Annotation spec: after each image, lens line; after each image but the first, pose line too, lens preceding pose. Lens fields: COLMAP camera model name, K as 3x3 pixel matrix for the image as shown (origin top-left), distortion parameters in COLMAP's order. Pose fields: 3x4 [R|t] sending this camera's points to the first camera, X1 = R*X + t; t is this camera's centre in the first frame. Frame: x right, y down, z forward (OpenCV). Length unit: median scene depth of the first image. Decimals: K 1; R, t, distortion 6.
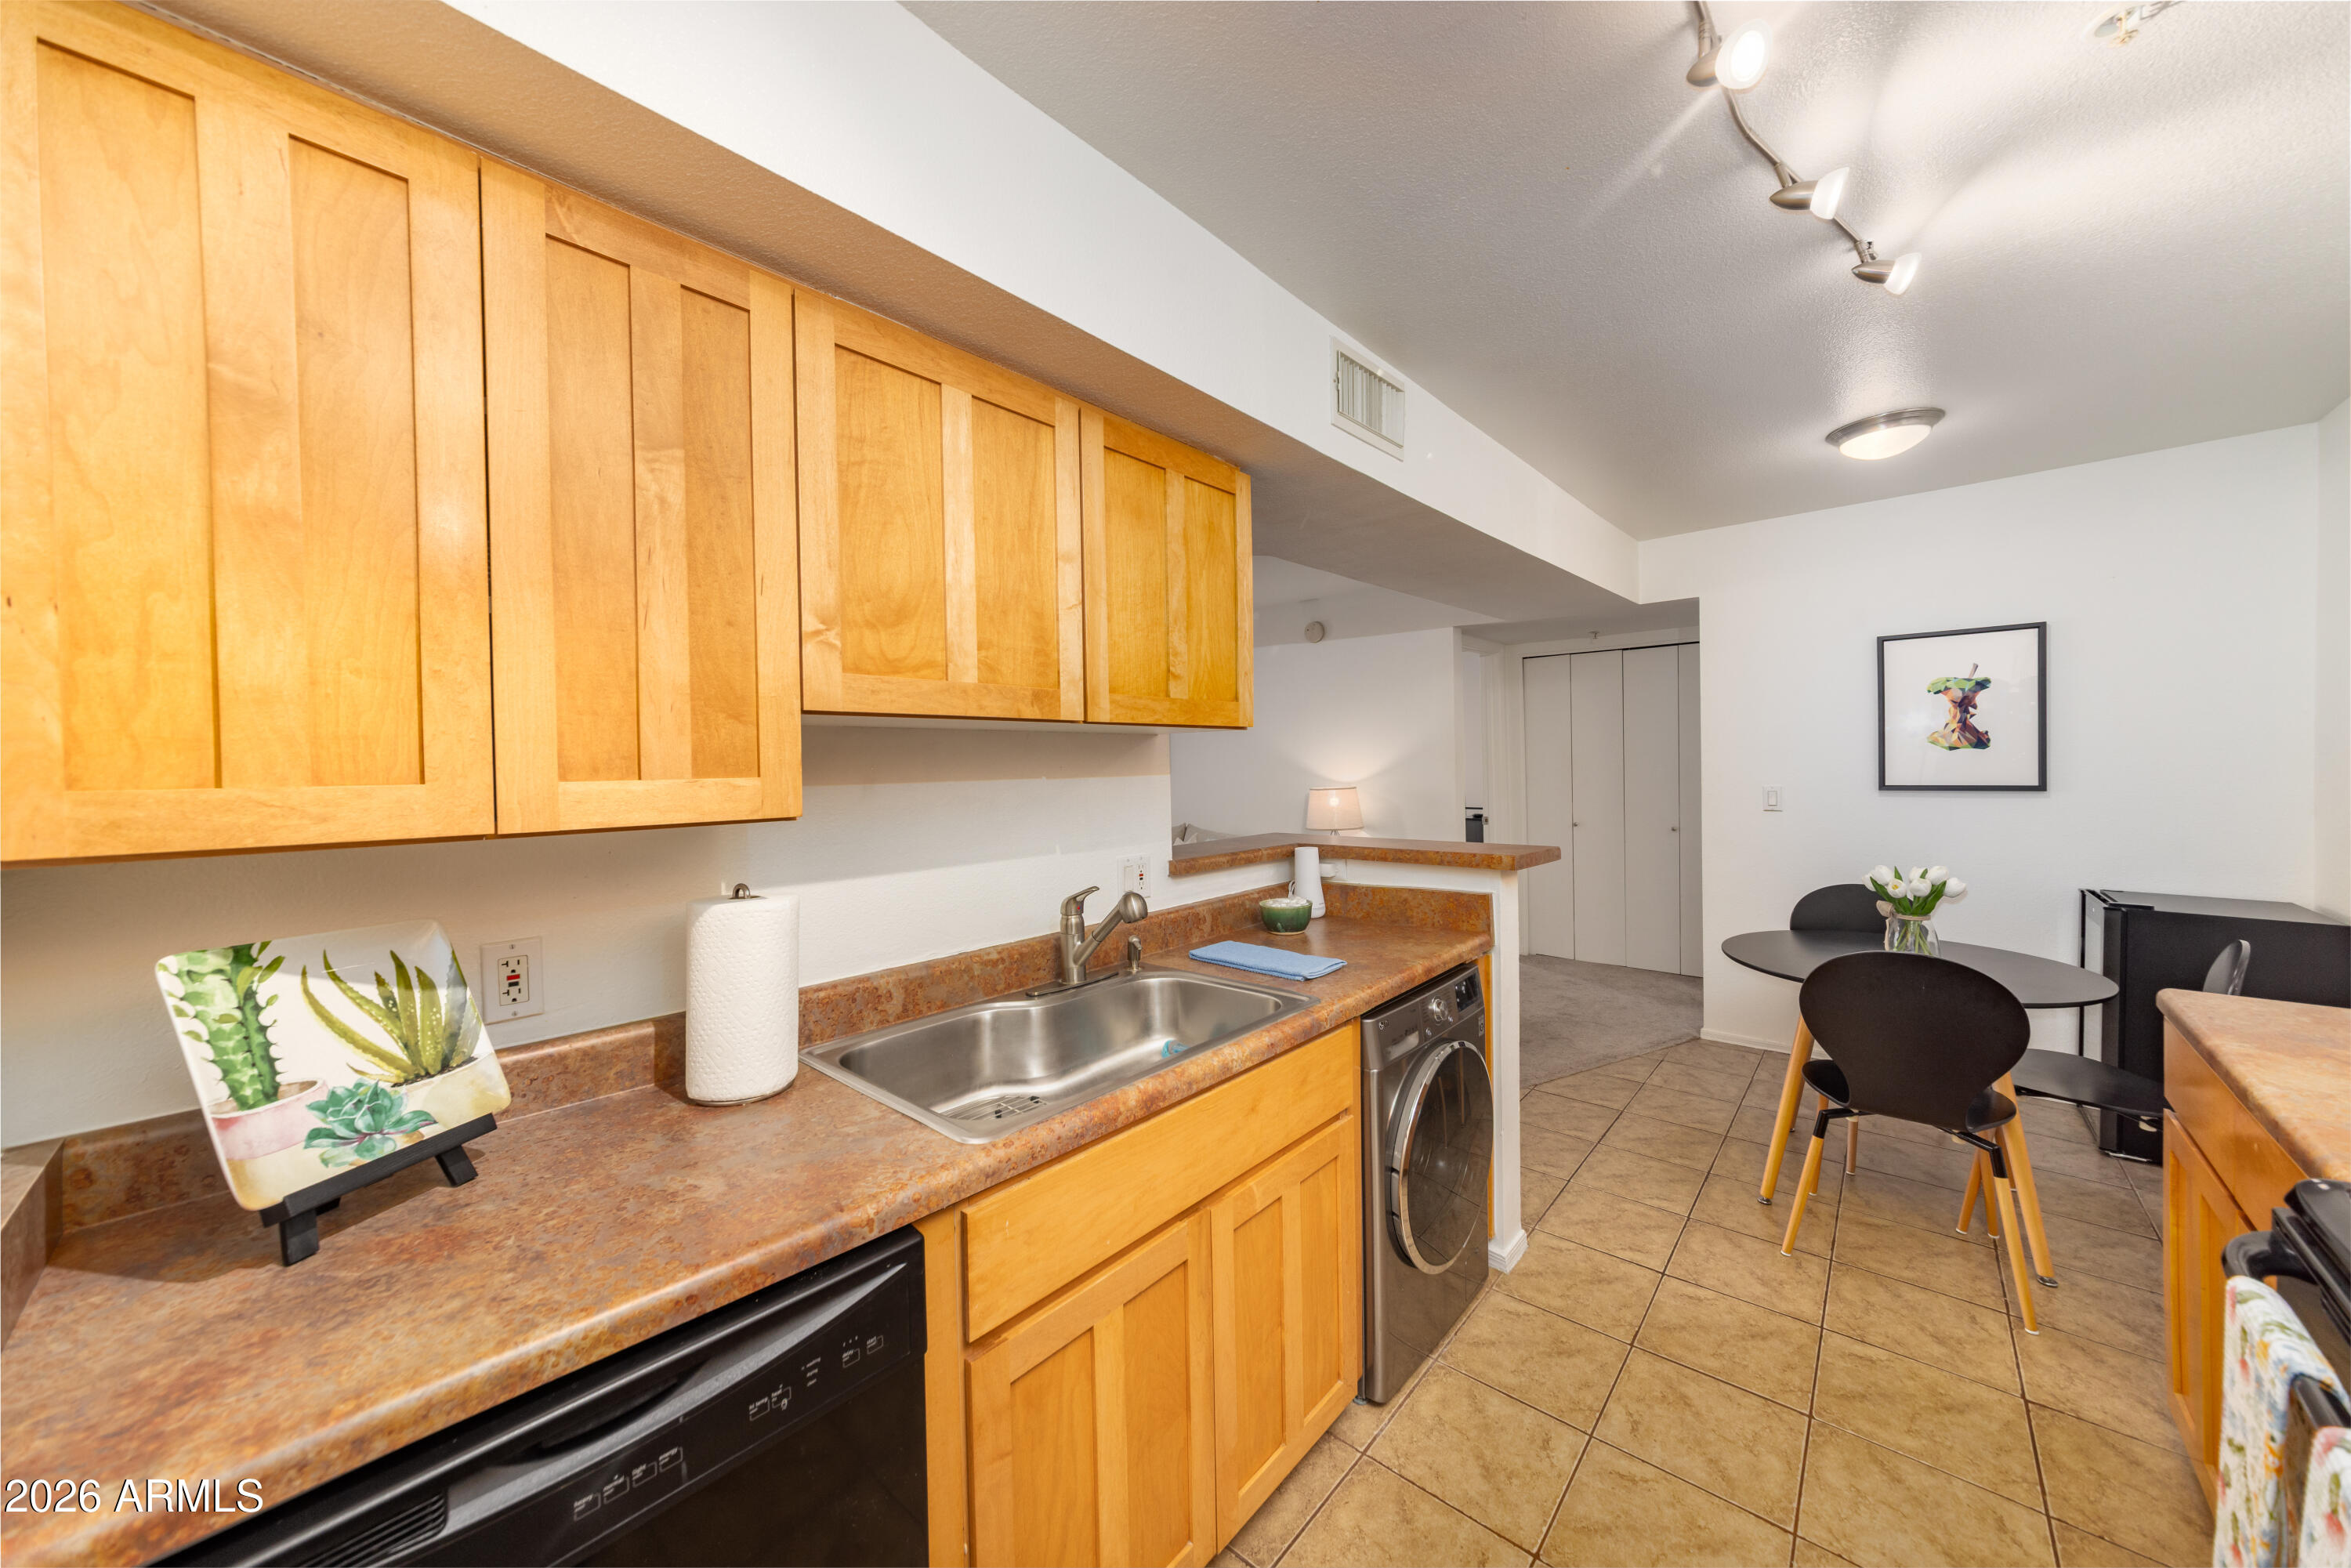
lens RADIAL K [[821.8, 0, 1177.0], [0, 821.8, 781.7], [0, 0, 1]] dist [-0.000807, 0.000062]
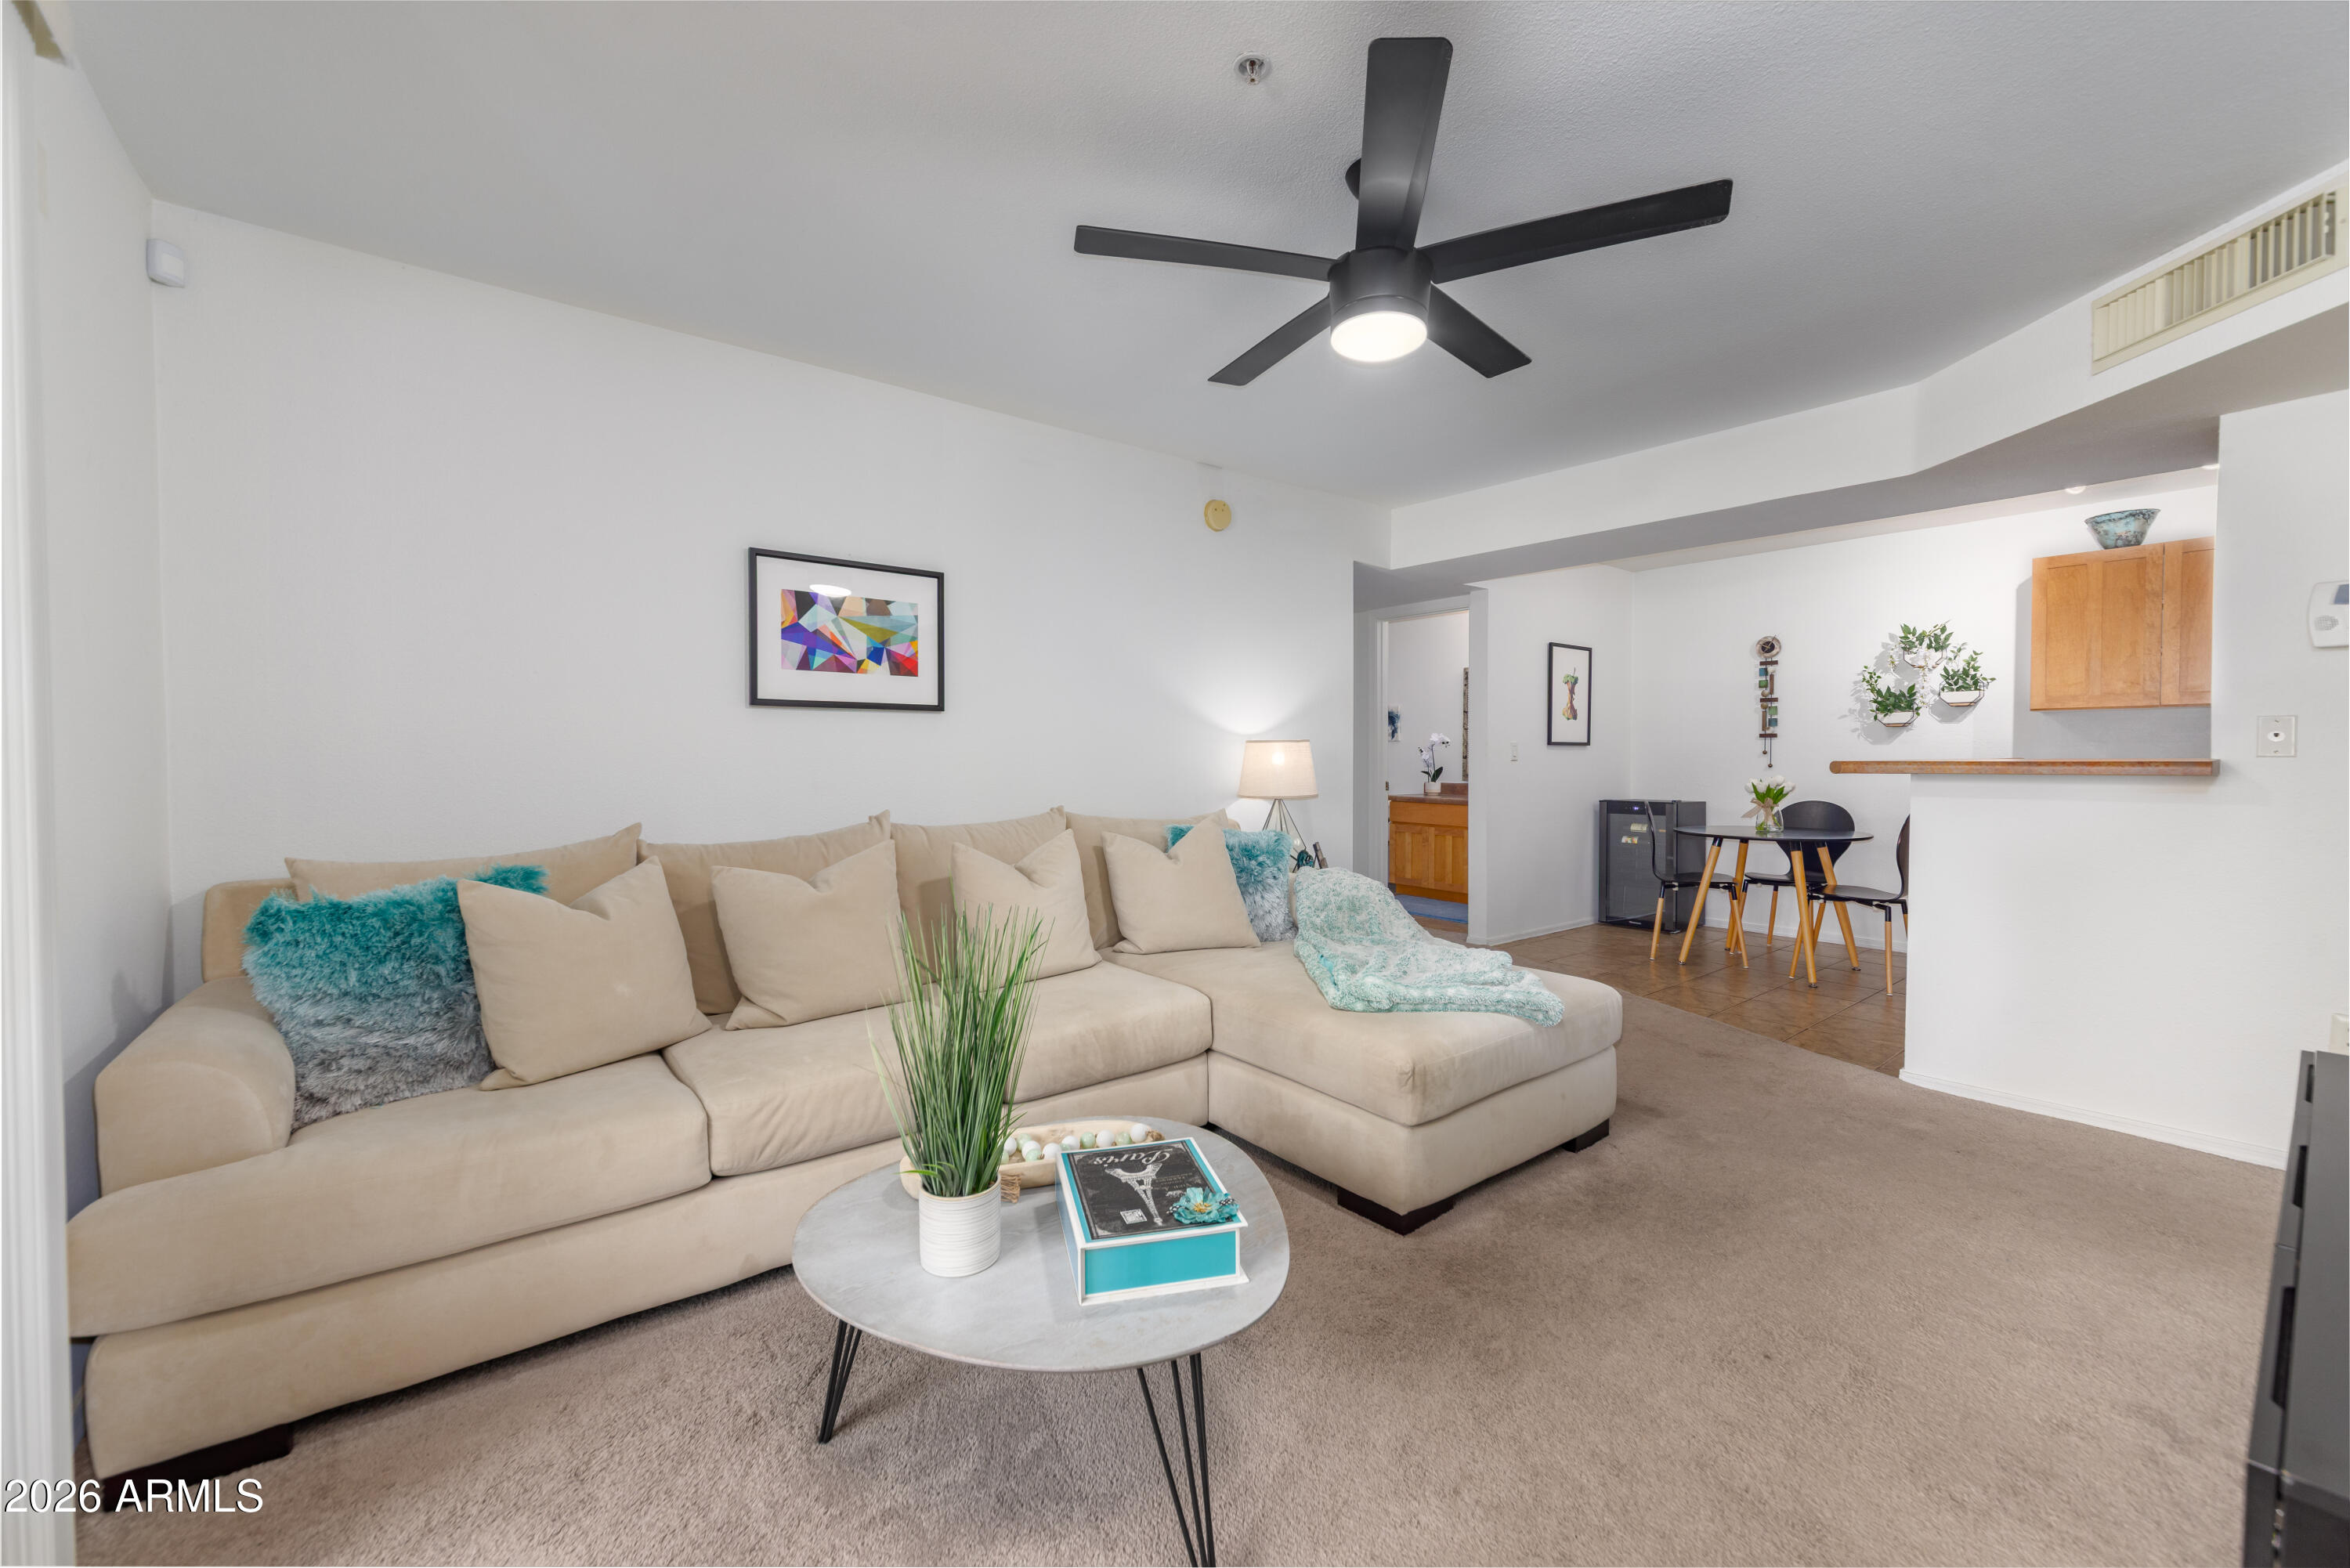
lens RADIAL K [[937.6, 0, 1179.9], [0, 937.6, 775.9], [0, 0, 1]] dist [-0.001354, -0.000137]
pose [[0.164552, 0.003881, 0.986361, -1.461856], [0.027454, 0.999587, -0.008513, 0.096532], [-0.985986, 0.028480, 0.164378, 2.174891]]
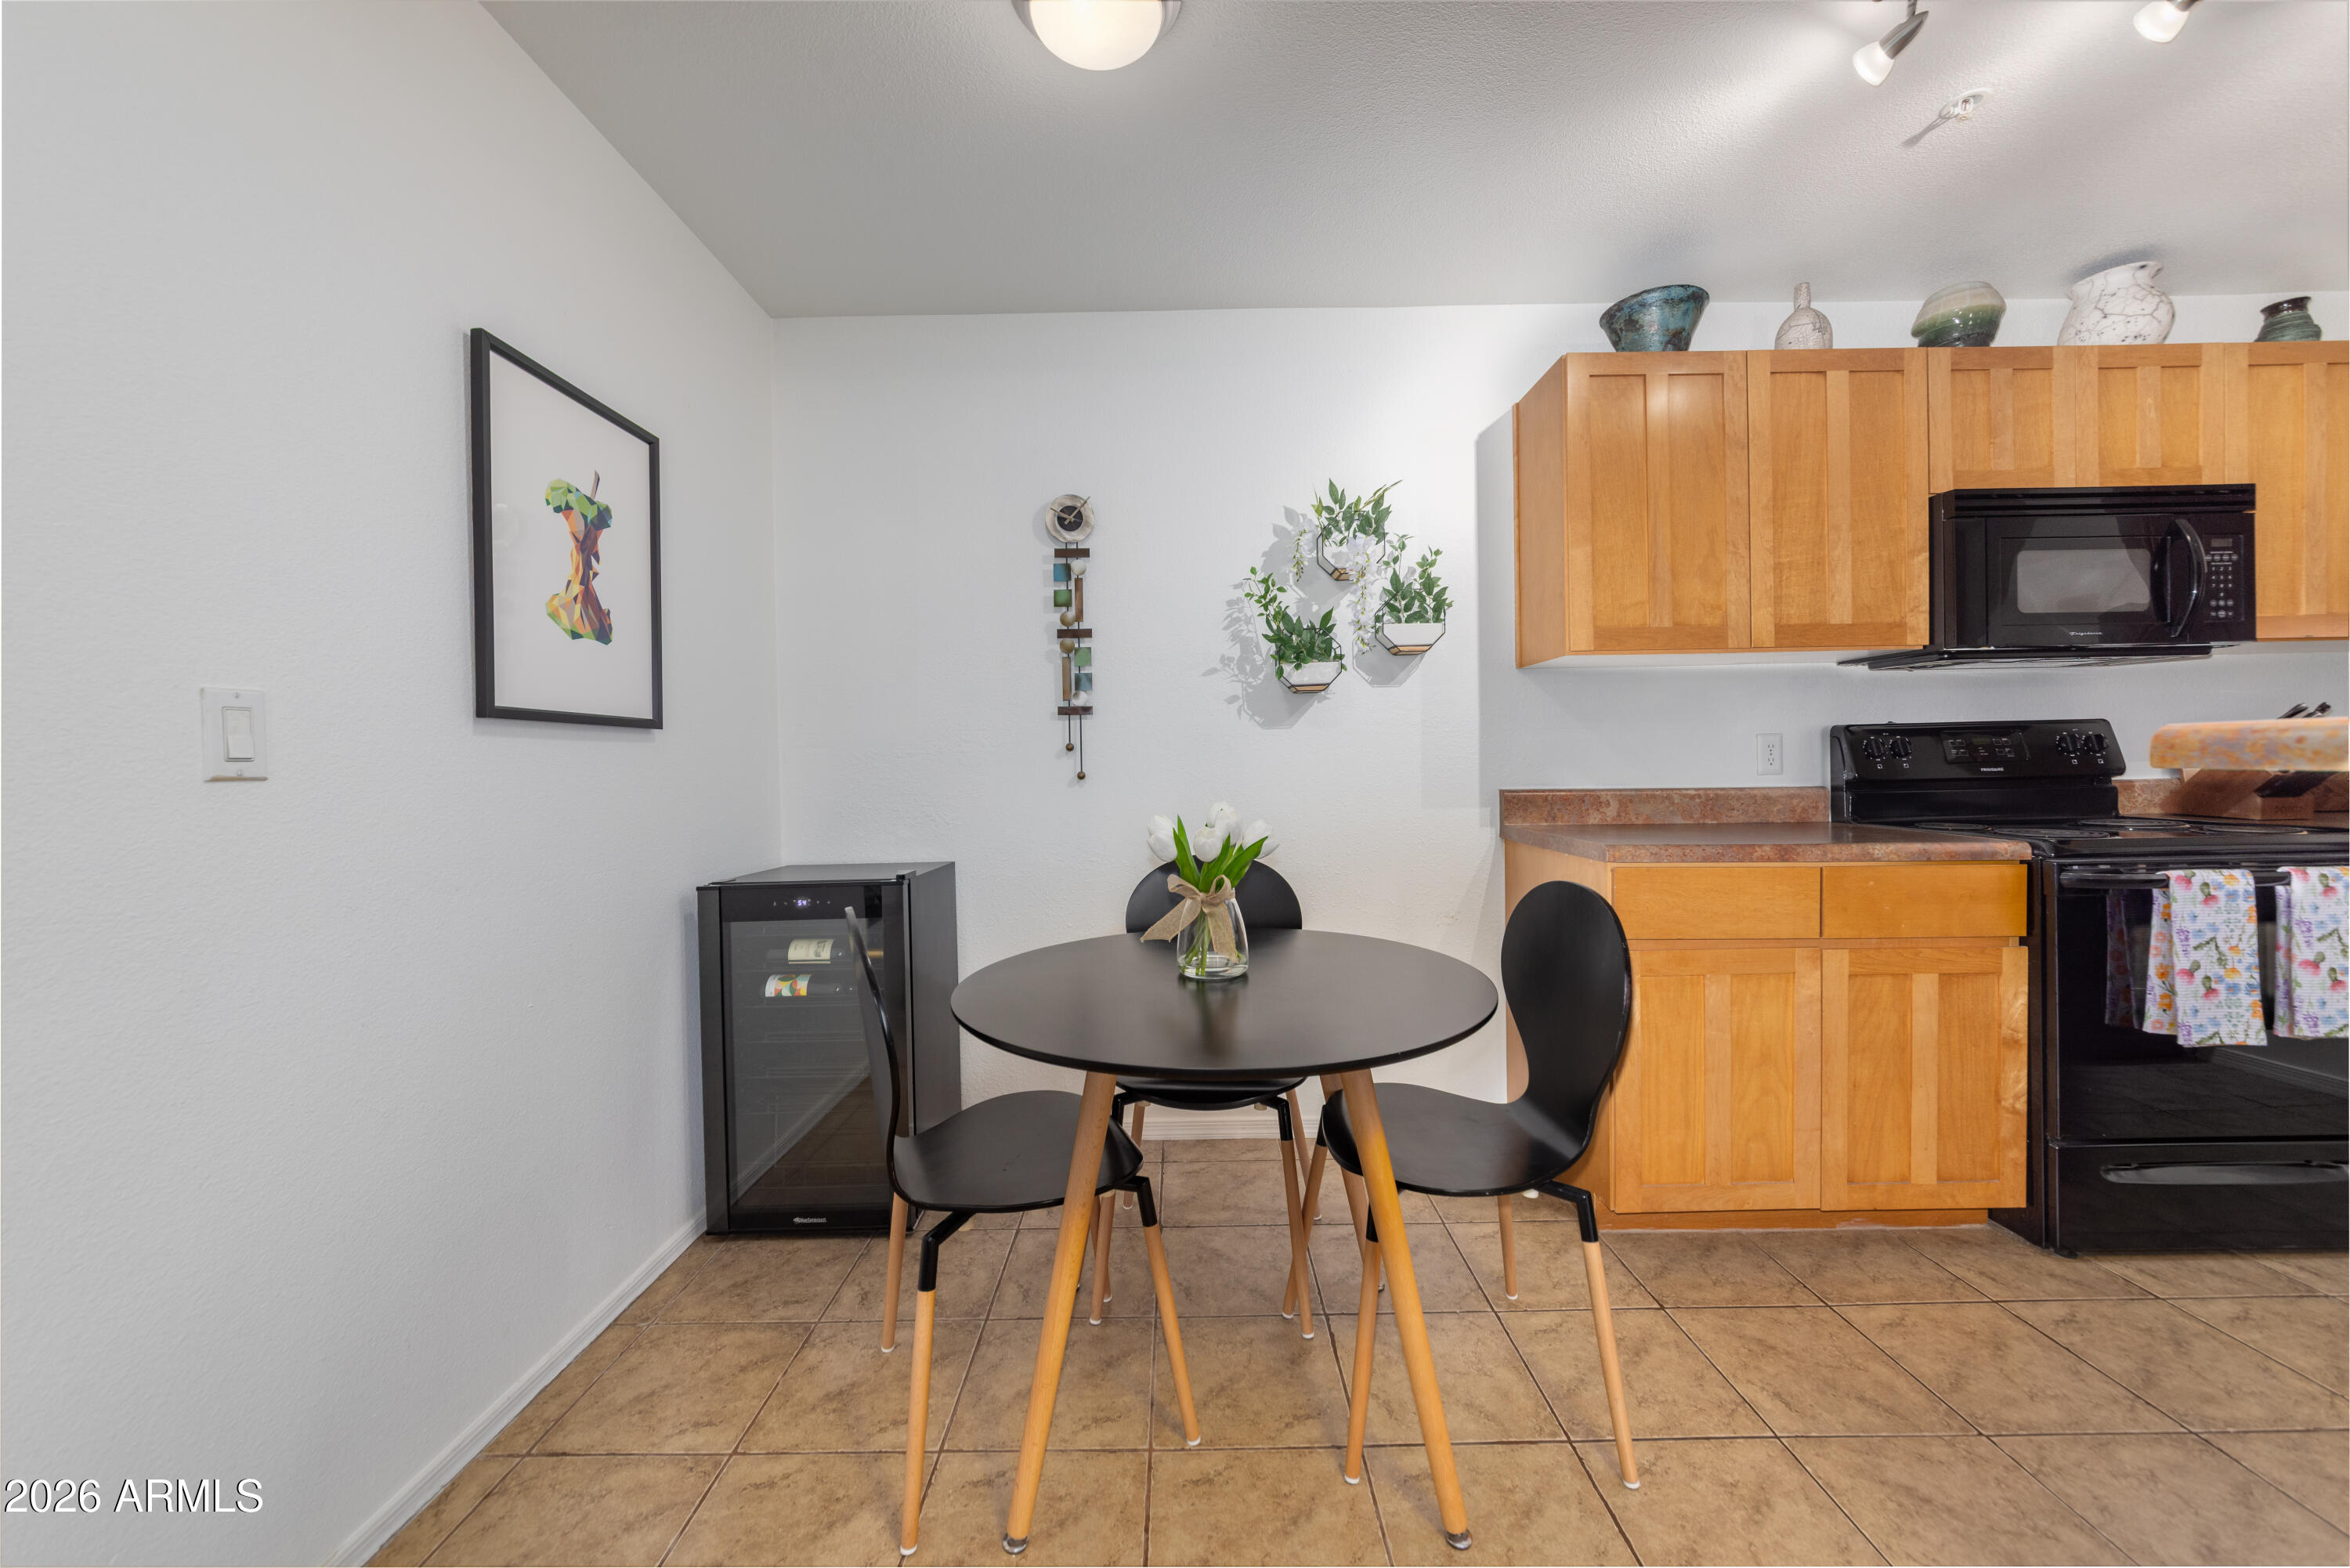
lens RADIAL K [[868.8, 0, 1178.0], [0, 868.8, 770.4], [0, 0, 1]] dist [0.000701, -0.000052]
pose [[-0.663359, 0.030552, 0.747678, 0.504391], [0.057696, 0.998280, 0.010398, 0.079527], [-0.746074, 0.050036, -0.663981, 1.620225]]
